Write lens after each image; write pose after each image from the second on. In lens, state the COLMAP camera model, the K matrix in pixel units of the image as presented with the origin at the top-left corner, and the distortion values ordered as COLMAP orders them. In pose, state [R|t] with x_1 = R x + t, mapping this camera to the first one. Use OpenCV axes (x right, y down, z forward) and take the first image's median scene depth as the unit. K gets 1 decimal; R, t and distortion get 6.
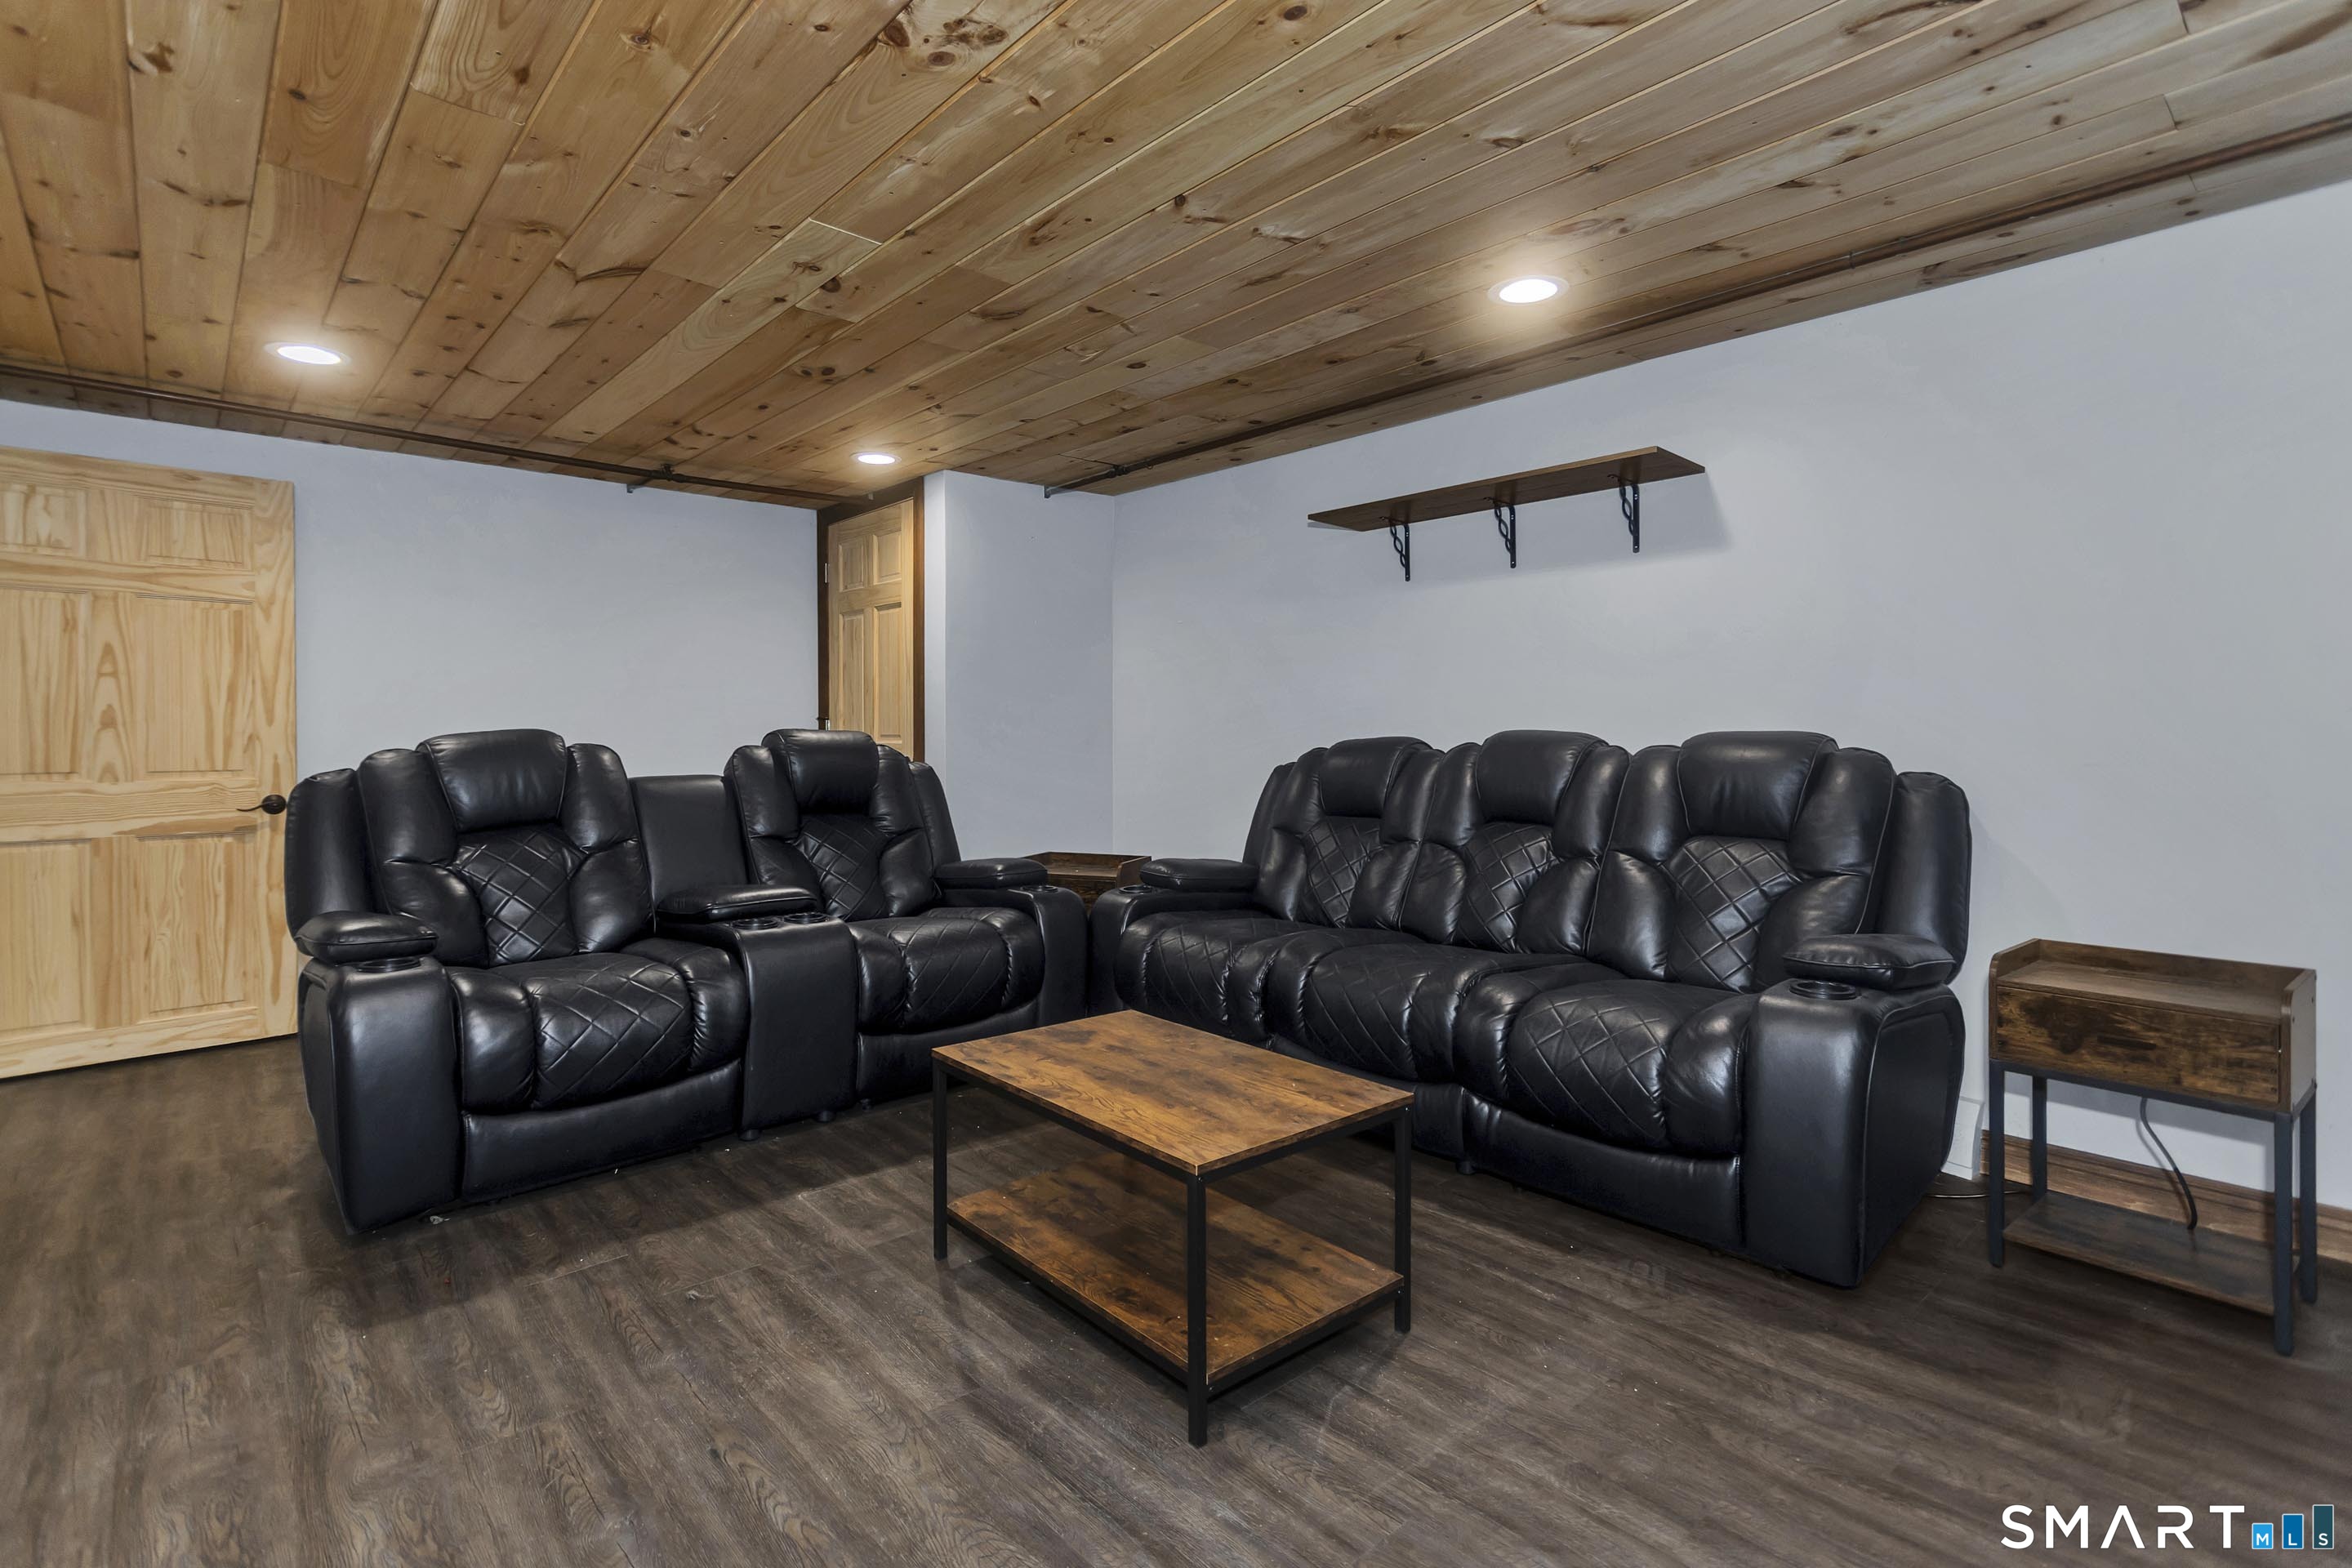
lens RADIAL K [[1099.1, 0, 1169.0], [0, 1099.1, 748.1], [0, 0, 1]] dist [0.001417, 0.001035]
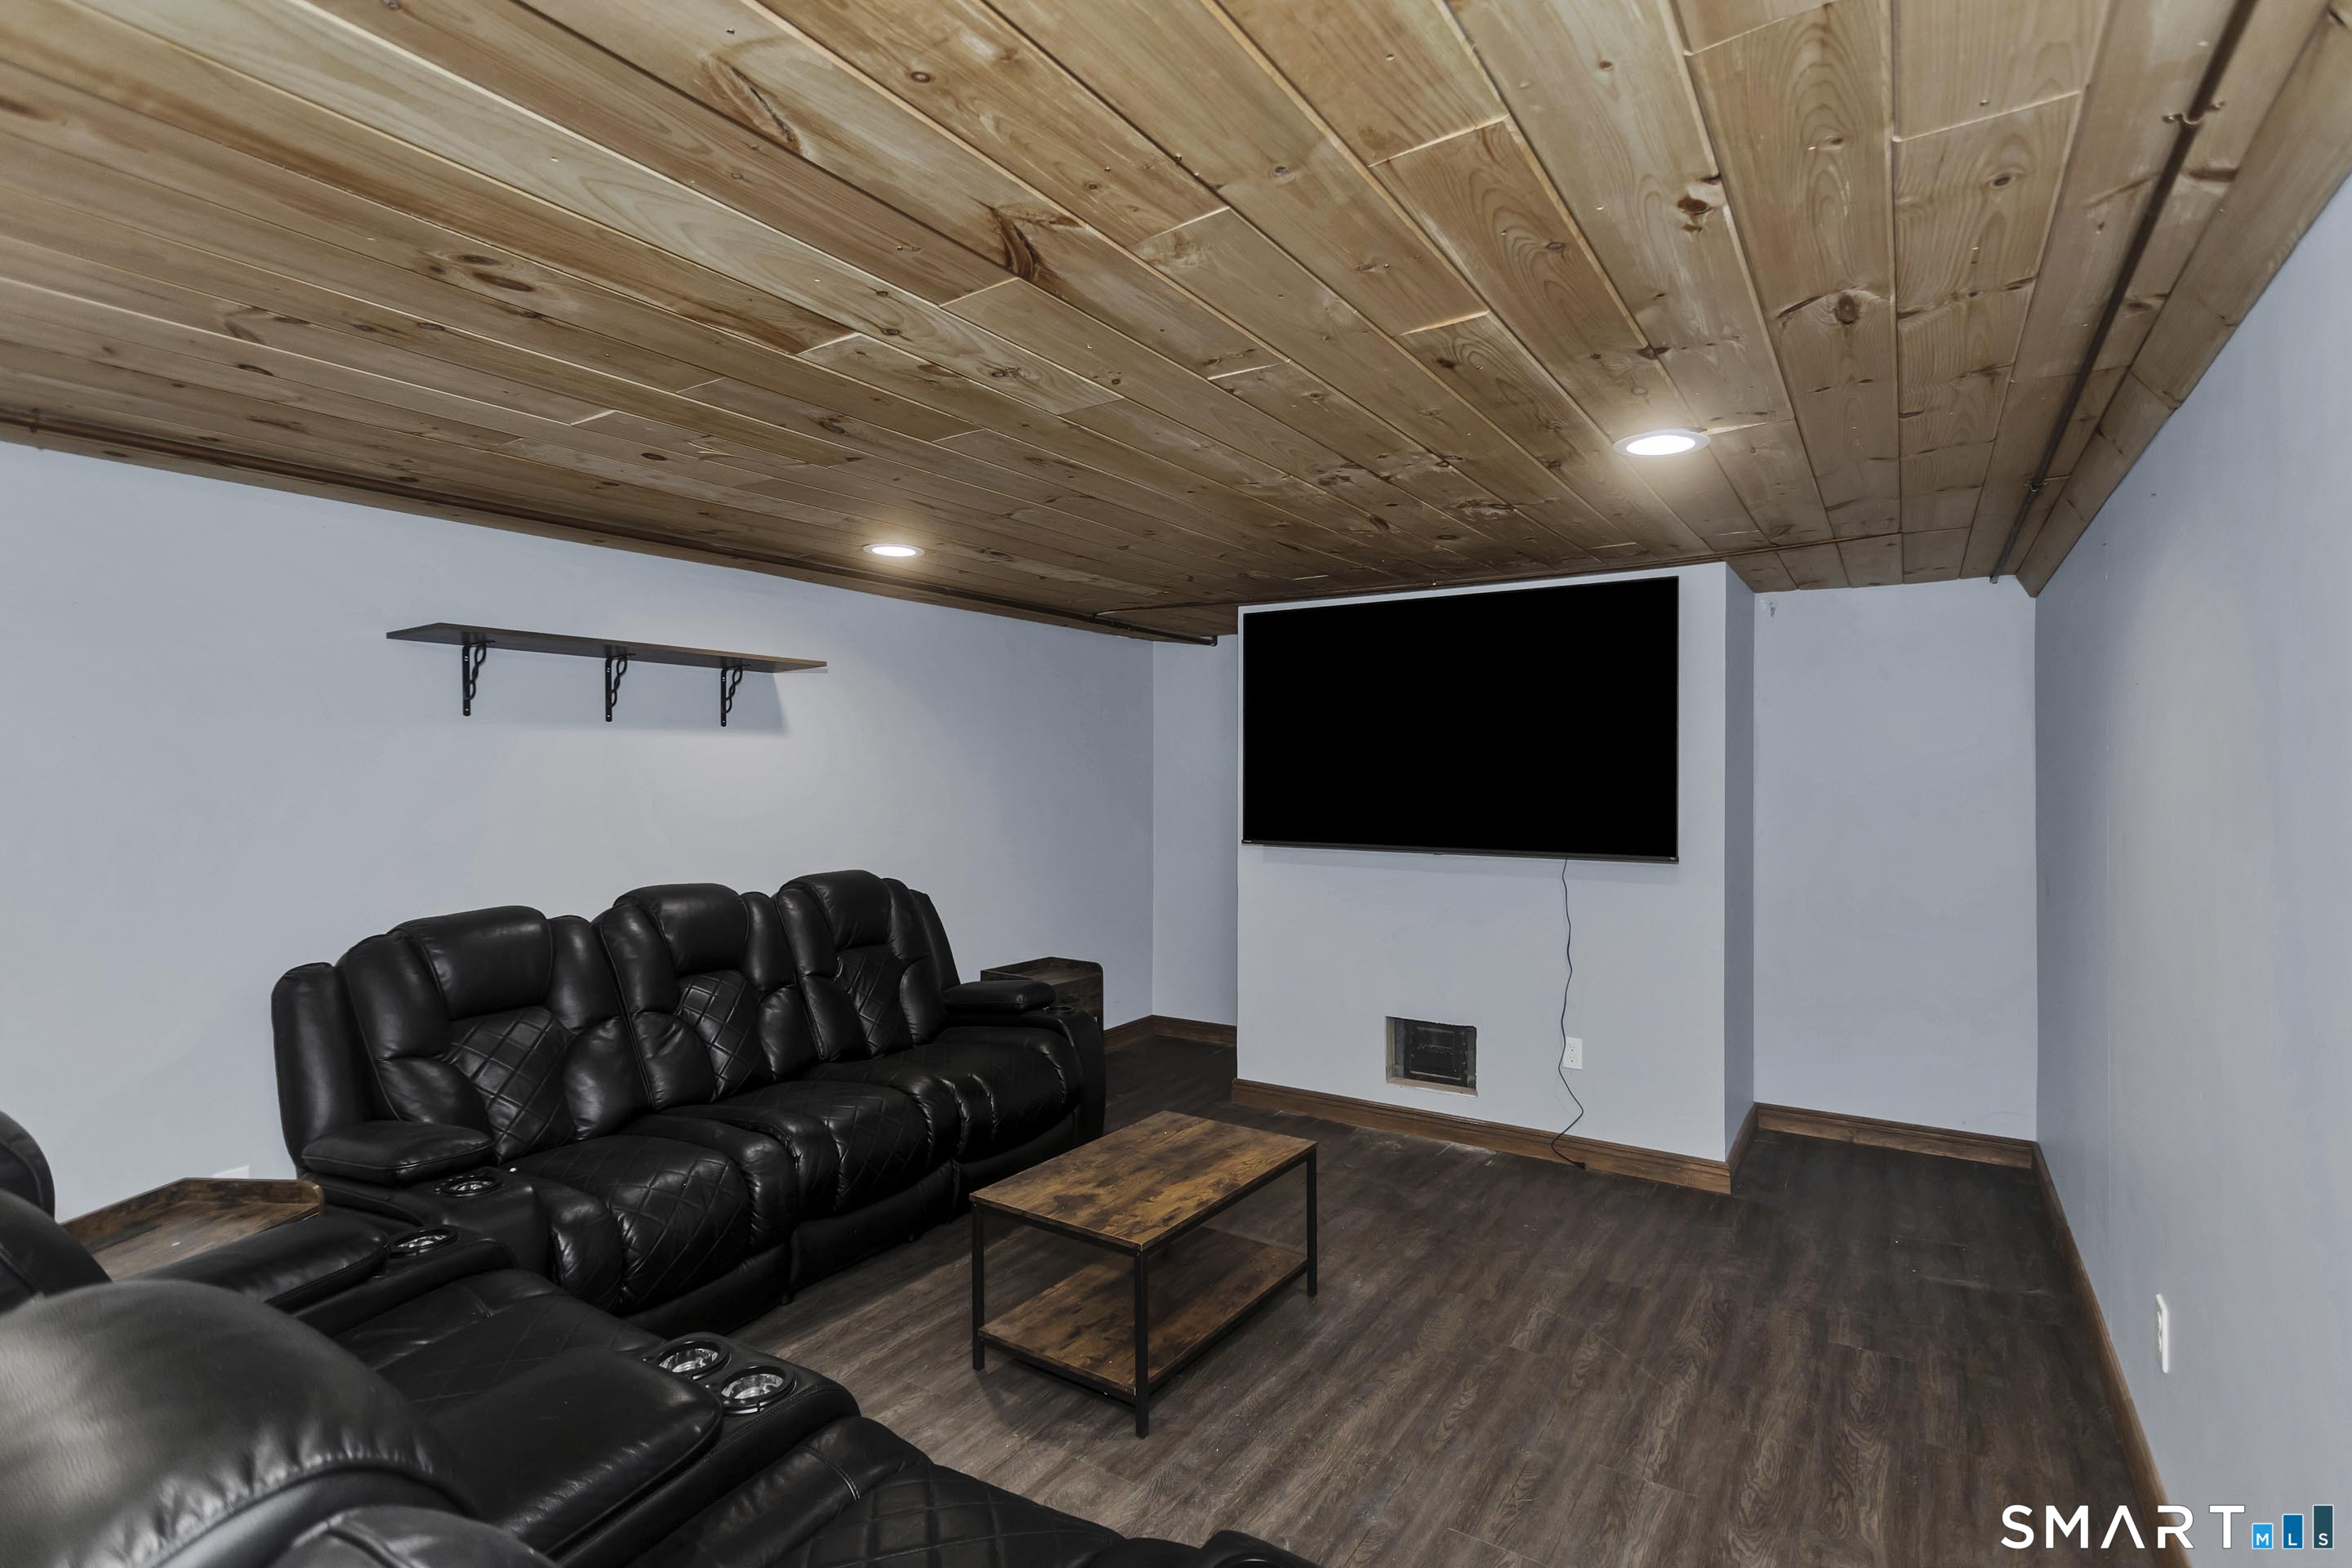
lens RADIAL K [[1091.7, 0, 1176.0], [0, 1091.7, 784.0], [0, 0, 1]] dist [0.000251, 0.000367]
pose [[-0.243201, -0.006191, 0.969956, -1.395732], [0.012319, 0.999879, 0.009471, -0.201916], [-0.969898, 0.014252, -0.243095, 1.368926]]
